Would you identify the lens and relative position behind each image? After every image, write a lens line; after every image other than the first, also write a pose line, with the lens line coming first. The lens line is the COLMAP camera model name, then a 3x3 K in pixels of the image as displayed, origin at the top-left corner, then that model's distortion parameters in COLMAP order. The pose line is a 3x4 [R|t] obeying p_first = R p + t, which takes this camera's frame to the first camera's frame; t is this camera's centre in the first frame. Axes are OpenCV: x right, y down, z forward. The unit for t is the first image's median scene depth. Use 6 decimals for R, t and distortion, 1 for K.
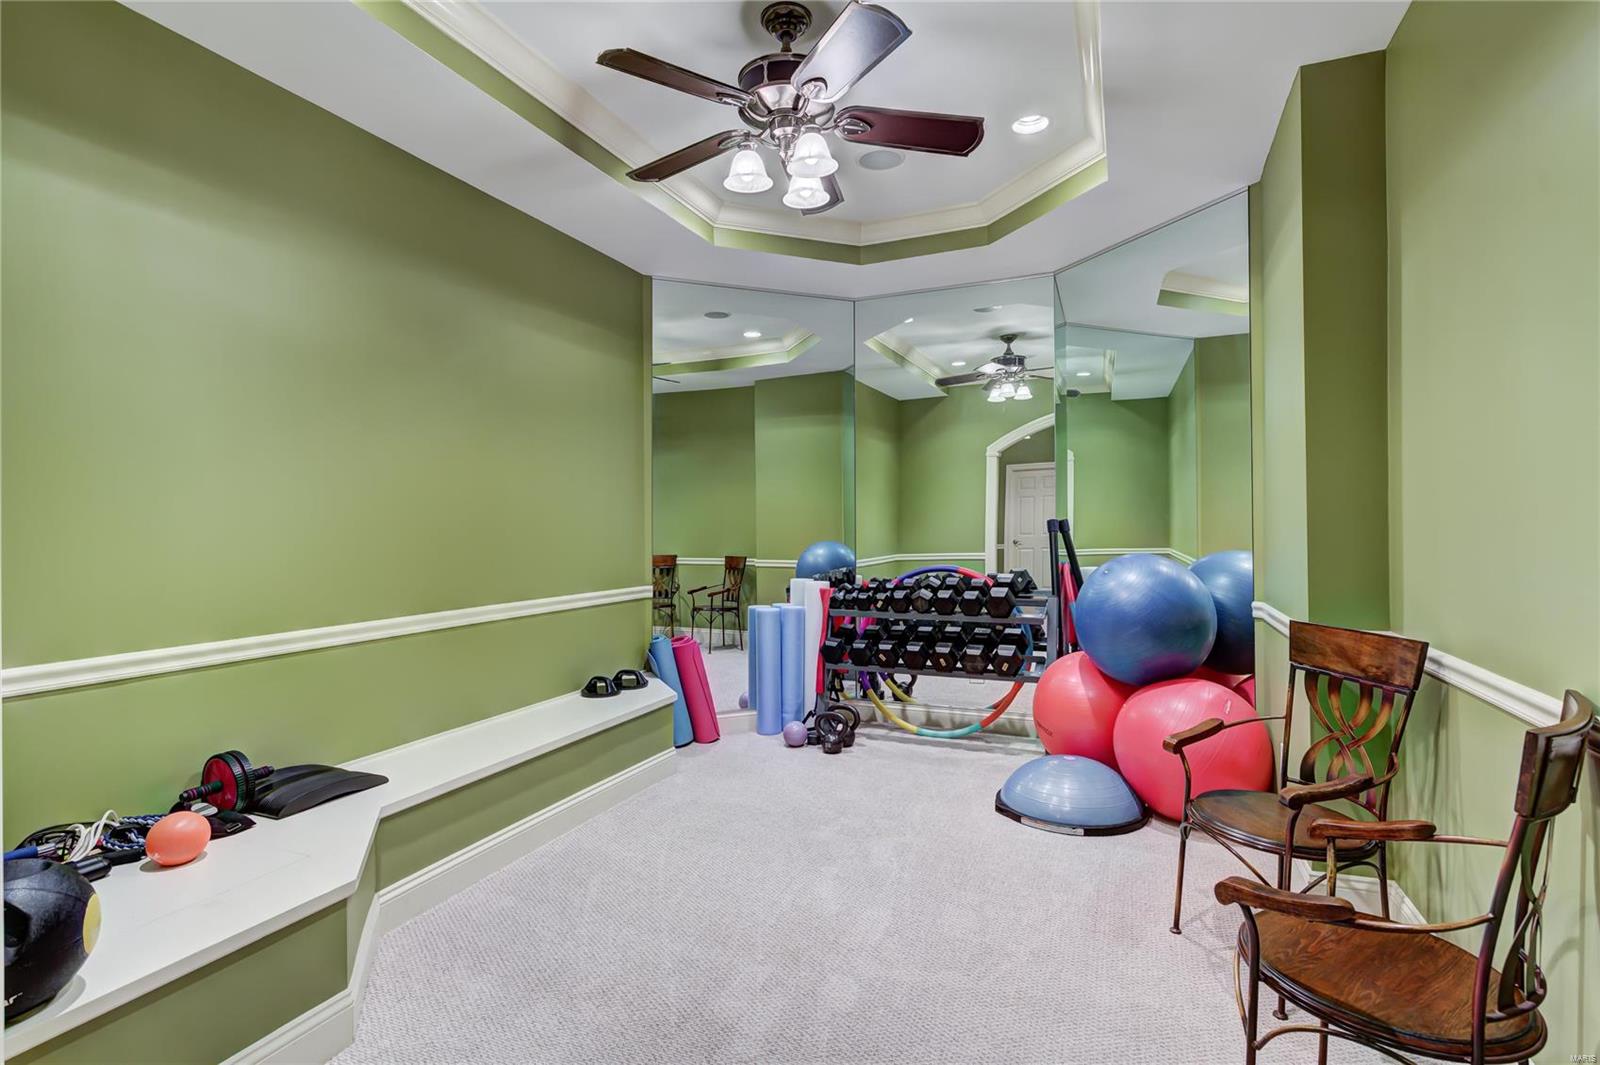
lens RADIAL K [[823.7, 0, 800.4], [0, 823.7, 532.0], [0, 0, 1]] dist [-0.000309, -0.000979]
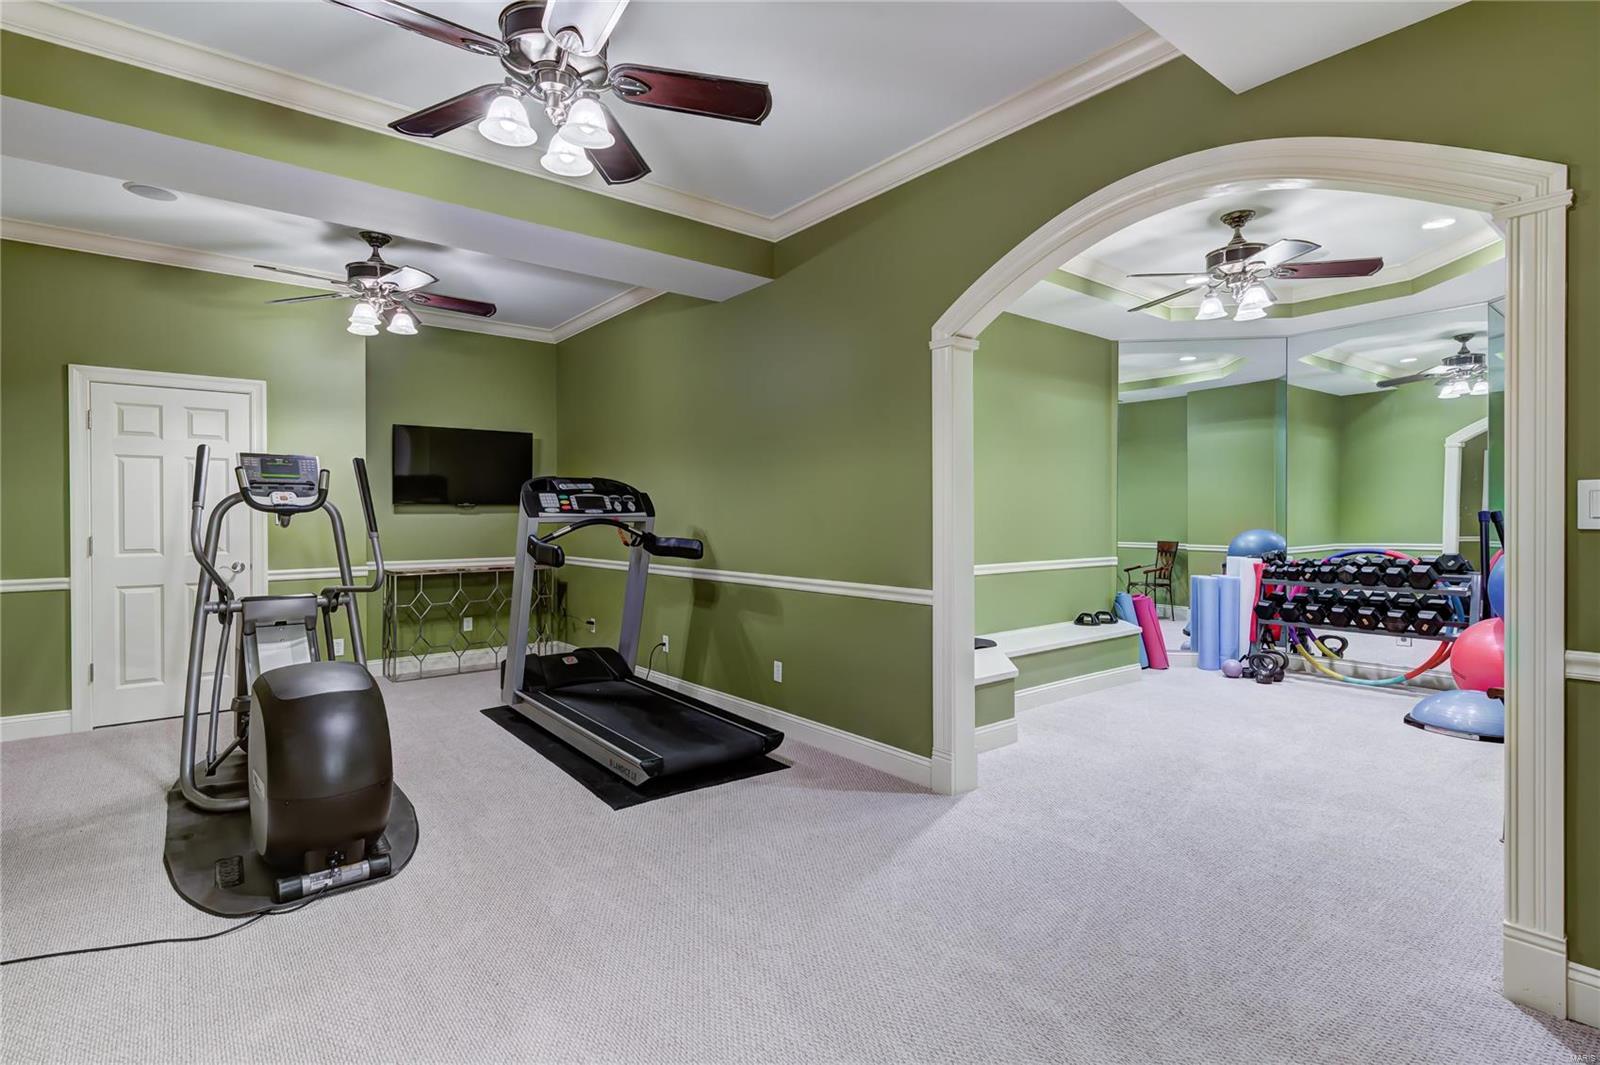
lens RADIAL K [[774.2, 0, 789.2], [0, 774.2, 518.3], [0, 0, 1]] dist [0.006184, -0.001073]
pose [[0.873518, 0.006593, -0.486747, -0.022228], [-0.008302, 0.999965, -0.001354, 0.004831], [0.486721, 0.005224, 0.873542, -0.457713]]
